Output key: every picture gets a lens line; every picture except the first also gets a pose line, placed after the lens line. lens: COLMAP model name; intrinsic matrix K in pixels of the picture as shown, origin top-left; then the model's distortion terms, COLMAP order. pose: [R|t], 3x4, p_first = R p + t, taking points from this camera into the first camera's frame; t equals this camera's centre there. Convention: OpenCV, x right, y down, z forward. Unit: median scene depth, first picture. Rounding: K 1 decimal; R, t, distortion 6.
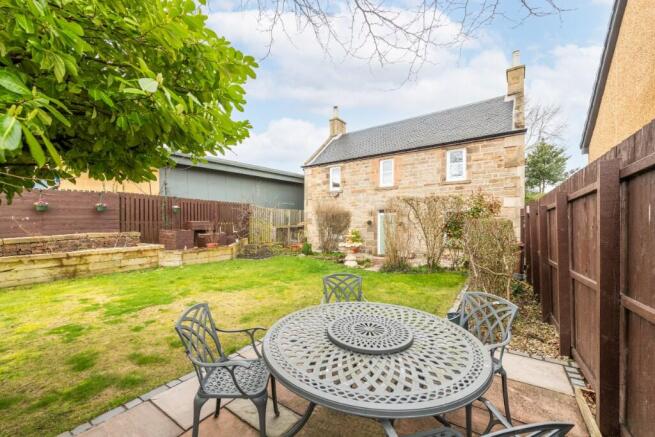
lens RADIAL K [[258.3, 0, 326.8], [0, 258.3, 219.1], [0, 0, 1]] dist [-0.000731, -0.000017]
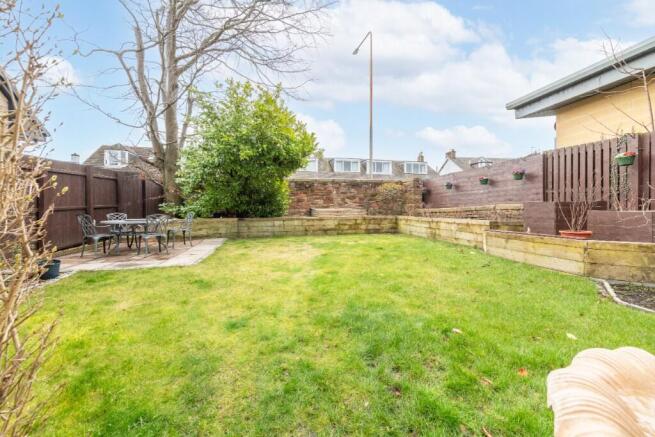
lens RADIAL K [[258.3, 0, 327.6], [0, 258.3, 212.7], [0, 0, 1]] dist [-0.000731, -0.000017]
pose [[-0.676248, 0.015360, -0.736514, 0.268591], [0.006051, 0.999865, 0.015297, 0.082199], [0.736649, 0.005888, -0.676249, 1.476817]]
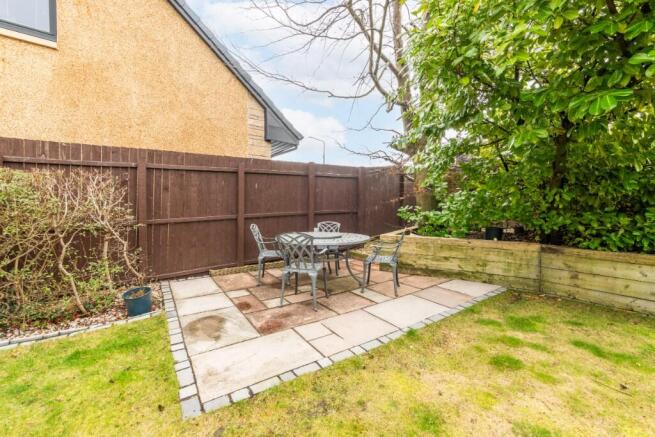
lens RADIAL K [[258.3, 0, 327.1], [0, 258.3, 217.0], [0, 0, 1]] dist [-0.000731, -0.000017]
pose [[-0.924722, -0.022377, 0.379985, -0.202350], [-0.010818, 0.999412, 0.032528, 0.056755], [-0.380489, 0.025969, -0.924421, 0.880176]]
